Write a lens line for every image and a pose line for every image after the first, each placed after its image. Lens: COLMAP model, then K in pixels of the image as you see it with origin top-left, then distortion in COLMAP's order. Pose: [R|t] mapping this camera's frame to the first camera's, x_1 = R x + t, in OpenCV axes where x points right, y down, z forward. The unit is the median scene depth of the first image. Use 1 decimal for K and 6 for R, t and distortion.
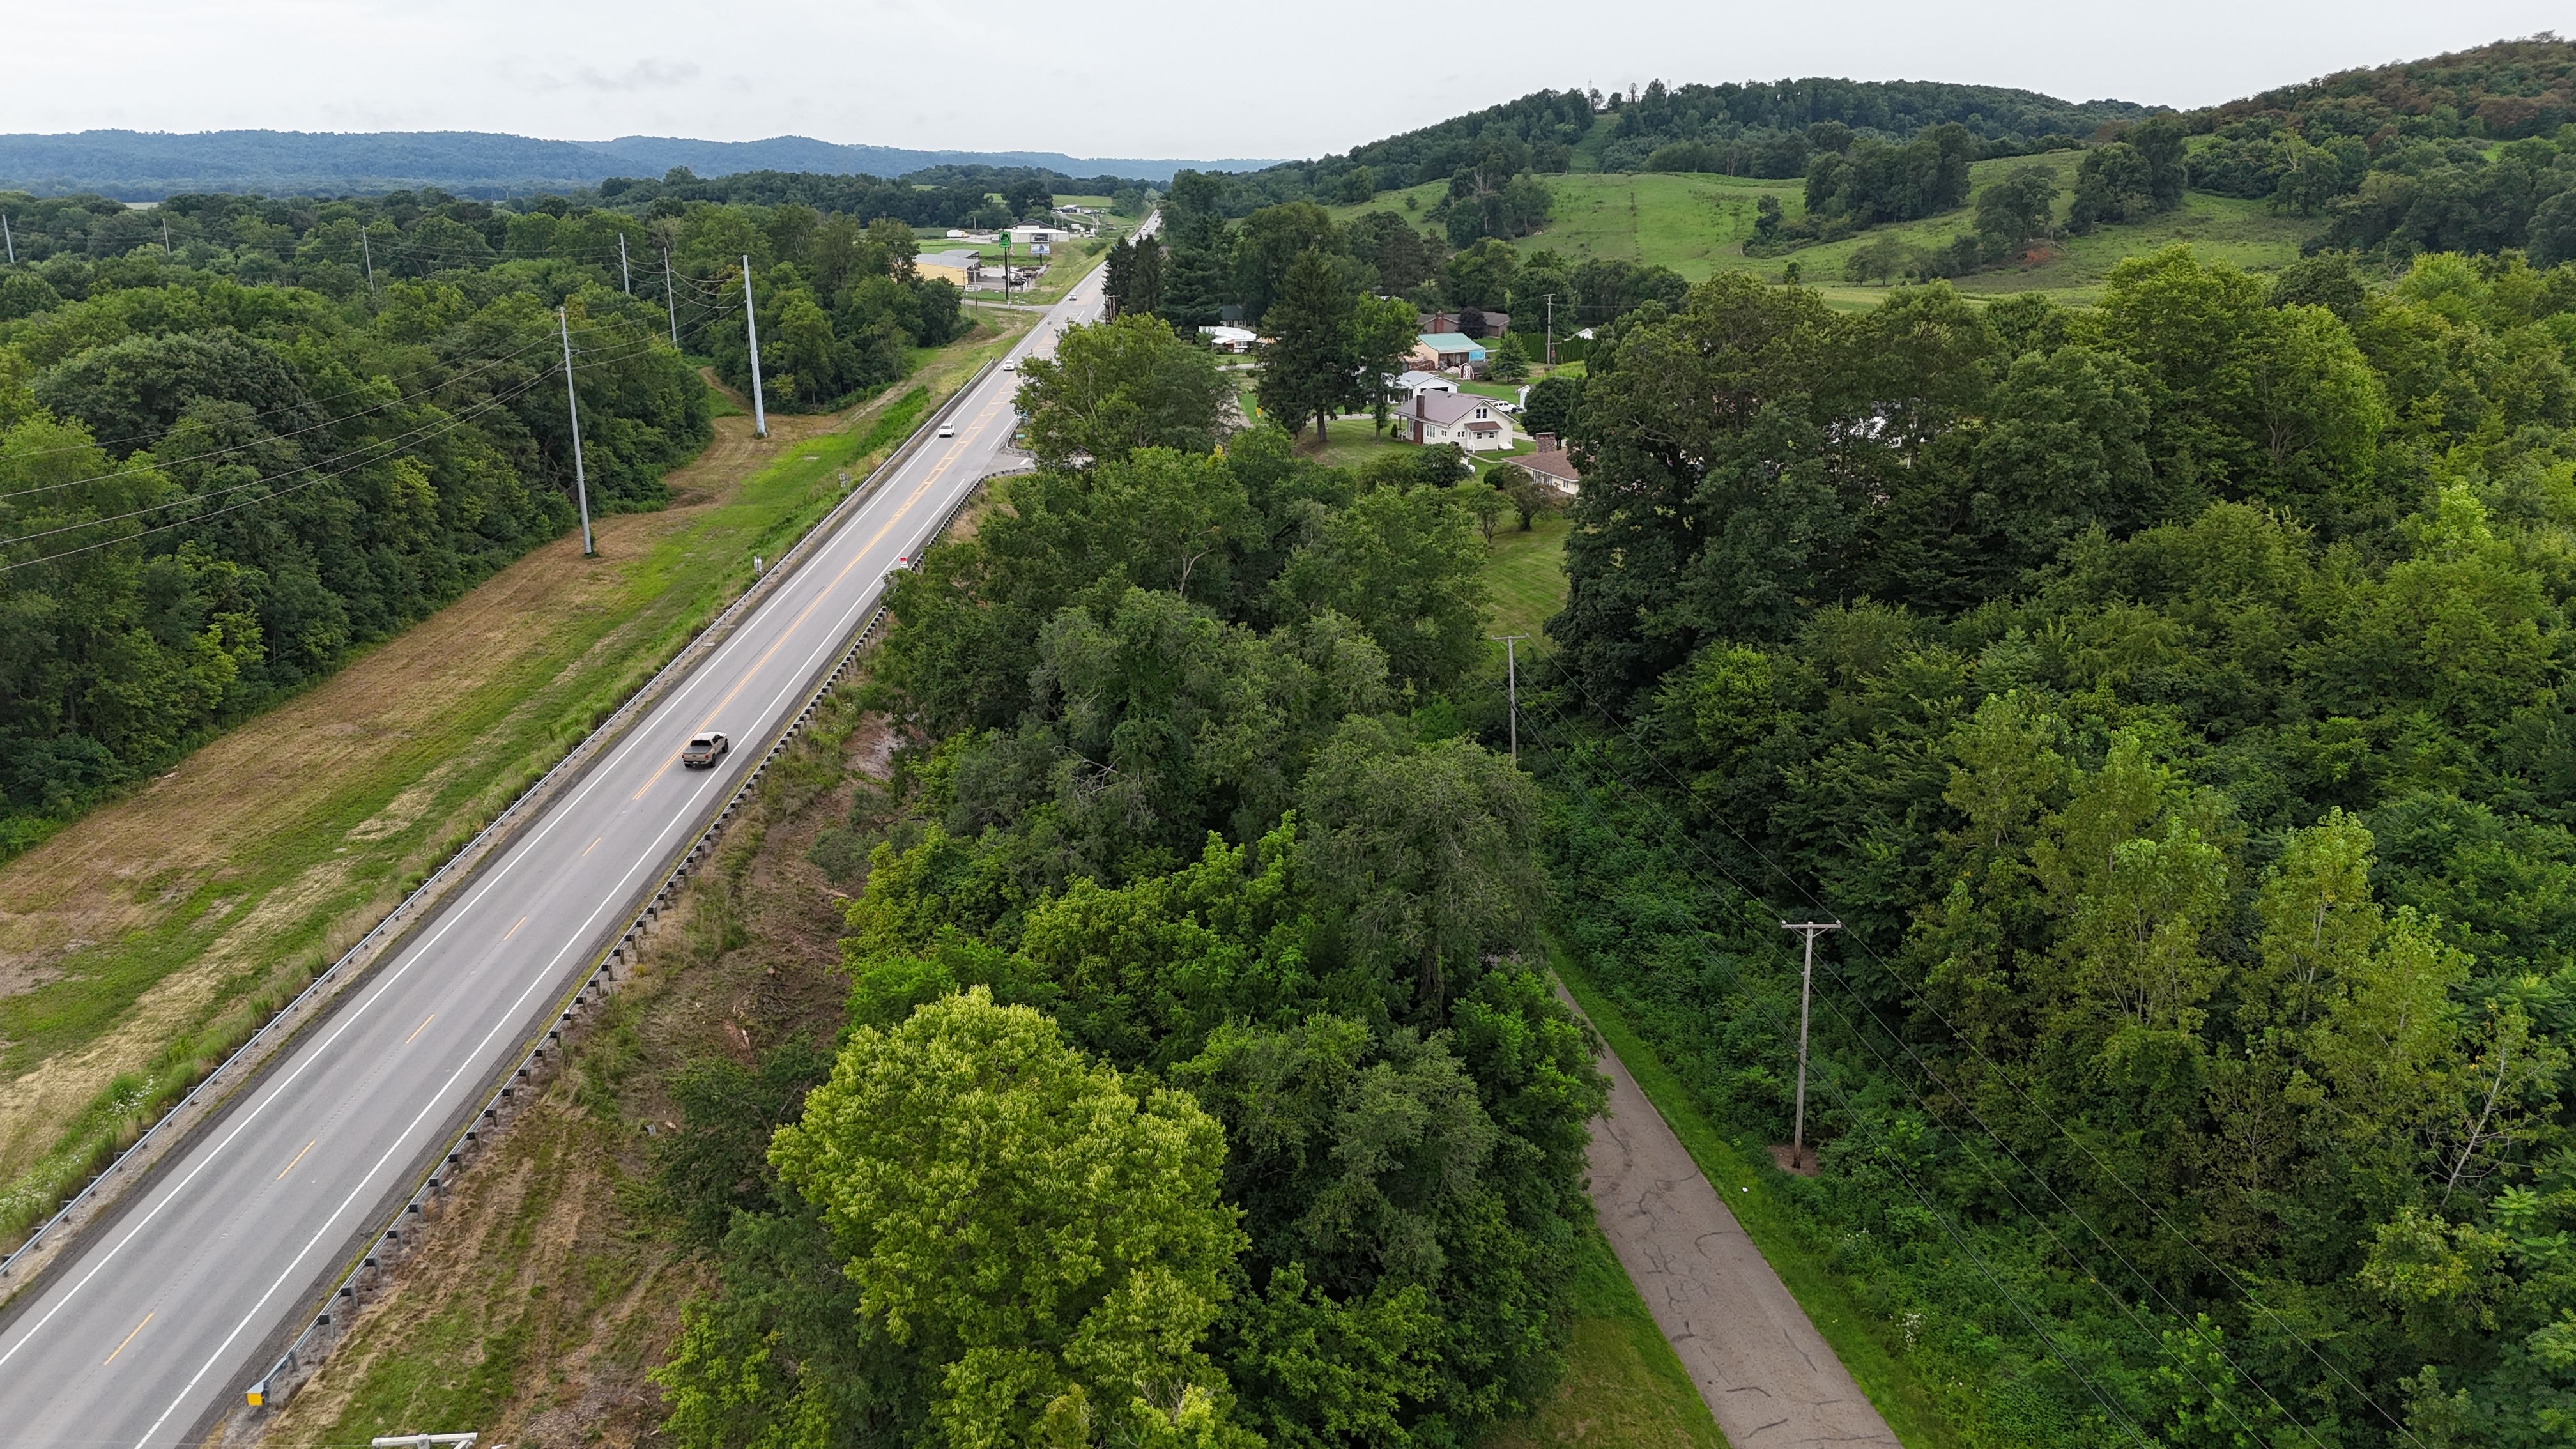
lens RADIAL K [[1883.9, 0, 1284.1], [0, 1883.9, 752.9], [0, 0, 1]] dist [0.058754, -0.049100]
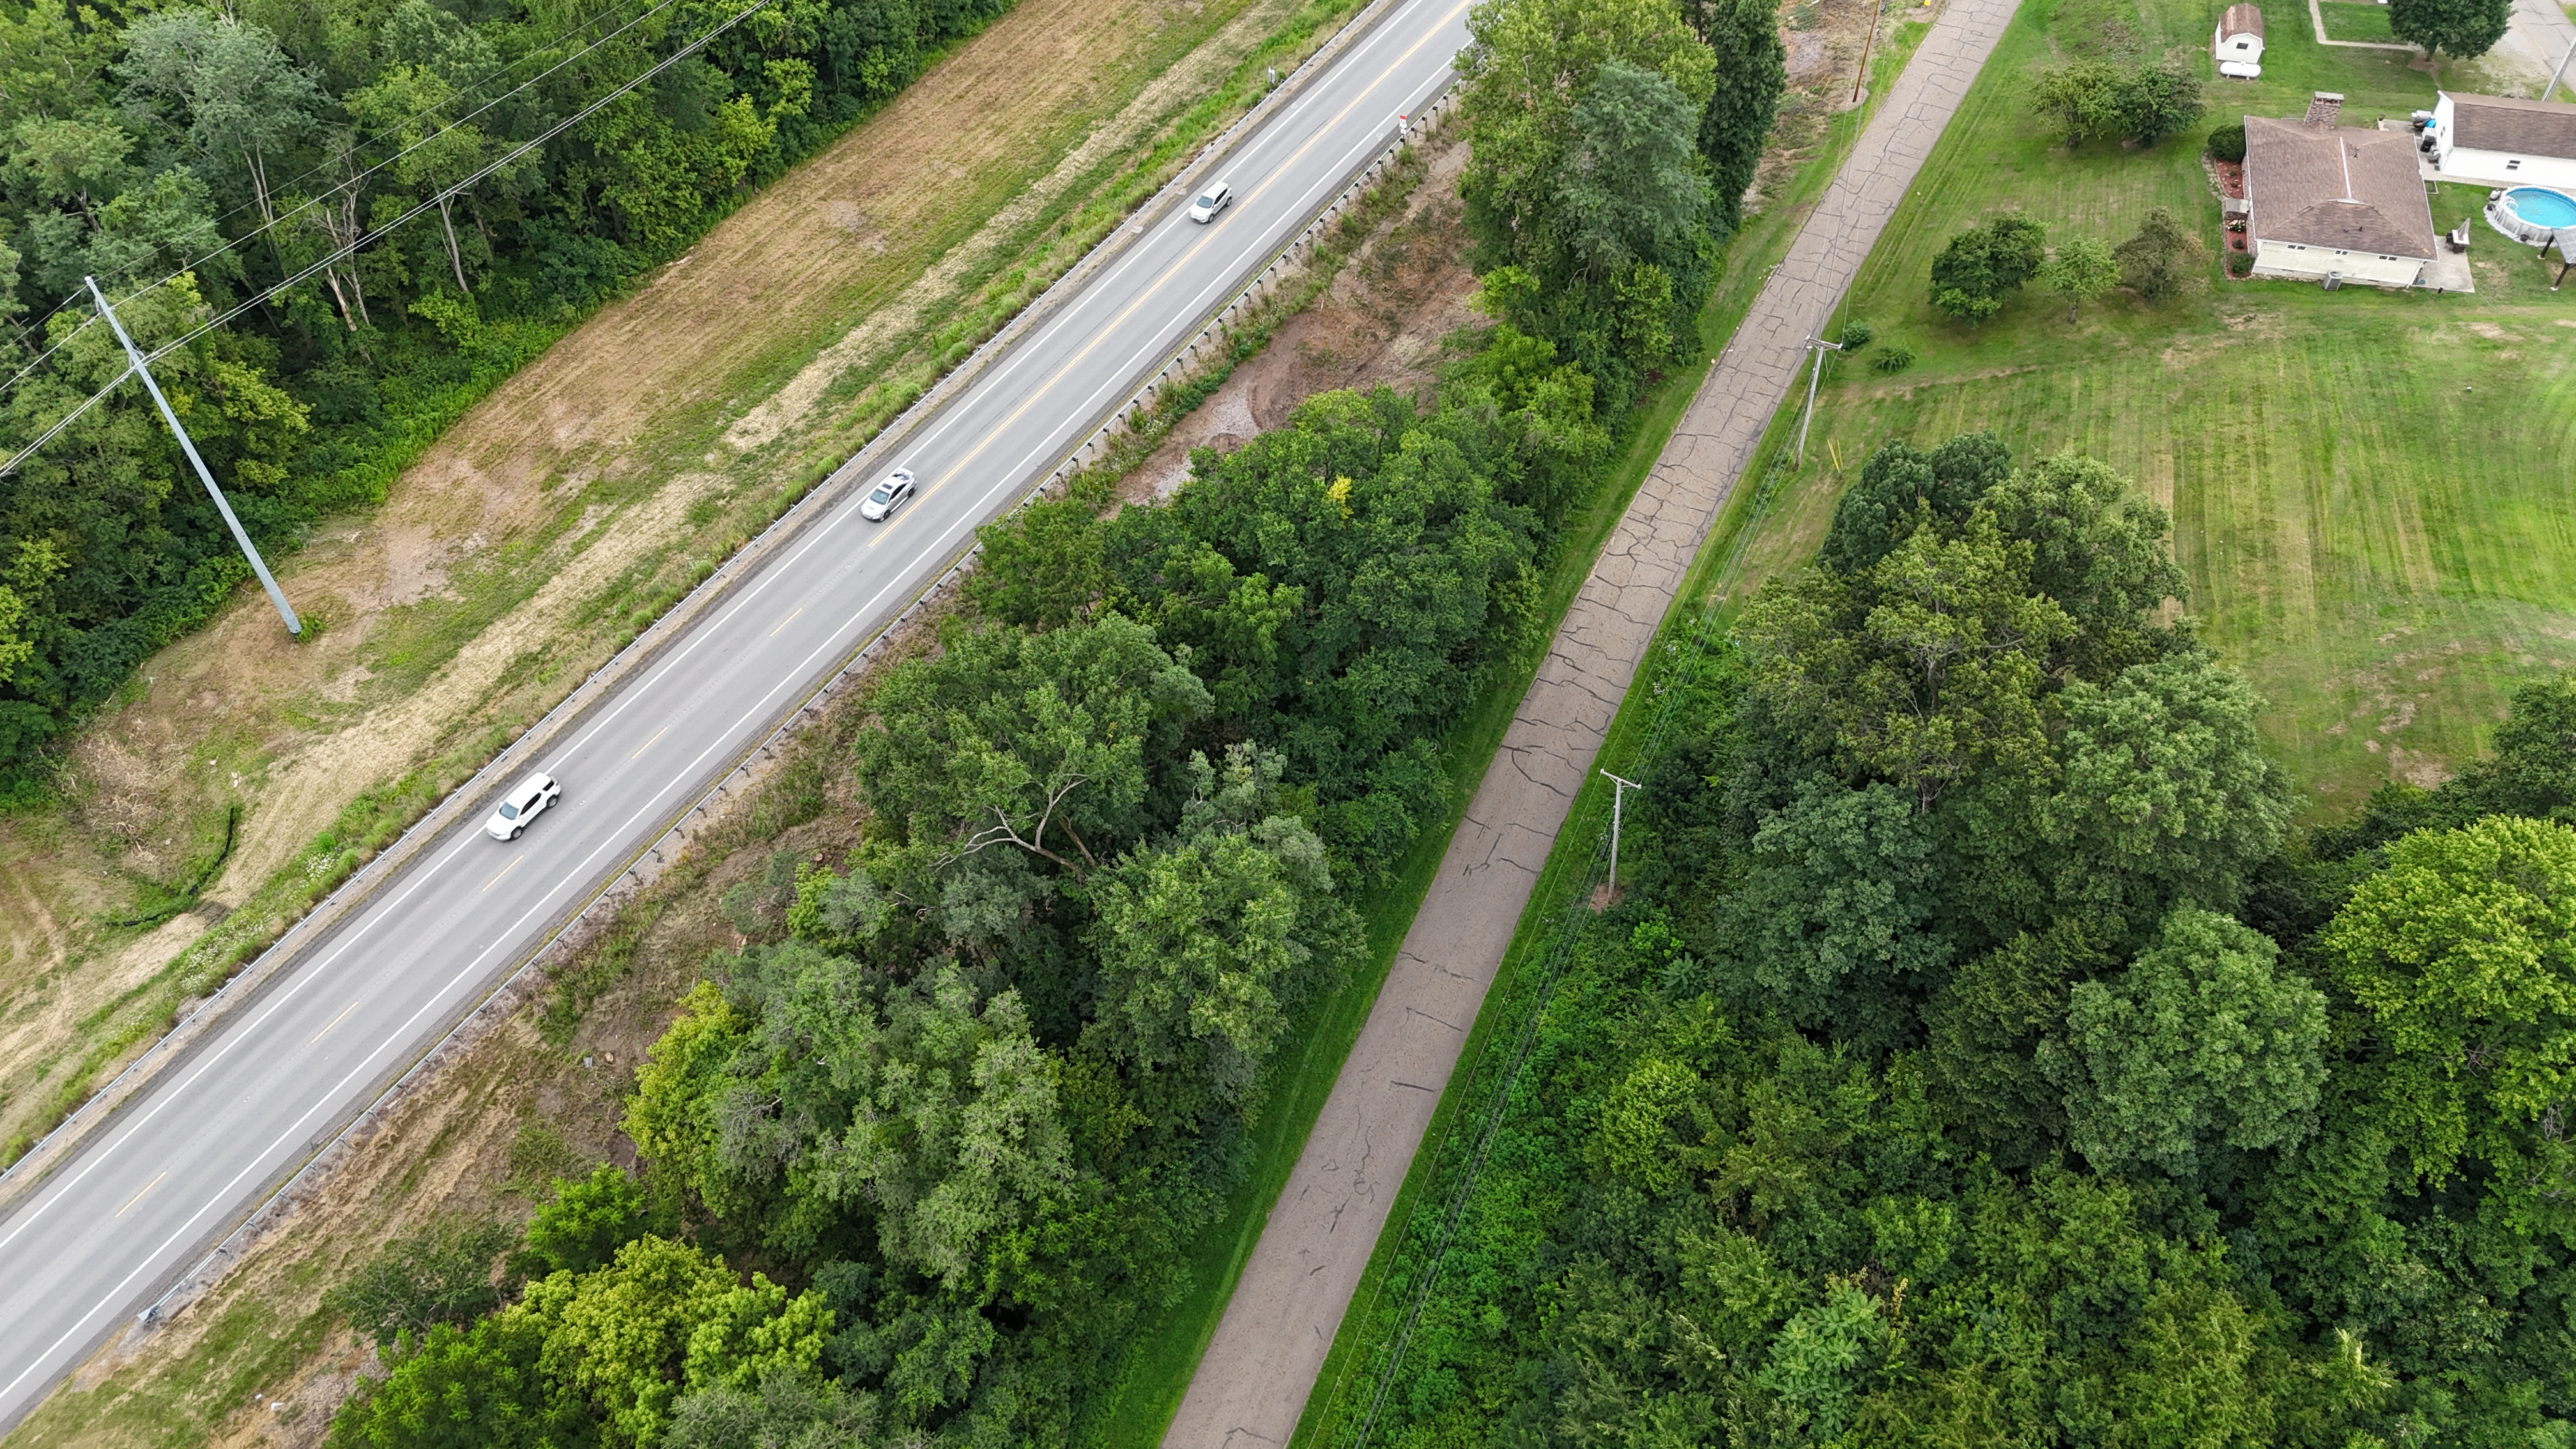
lens RADIAL K [[1883.9, 0, 1293.0], [0, 1883.9, 729.1], [0, 0, 1]] dist [0.058754, -0.049100]
pose [[0.839825, 0.403000, -0.363710, 0.347511], [-0.161111, 0.824838, 0.541927, -0.601360], [0.518399, -0.396526, 0.757648, 0.304968]]
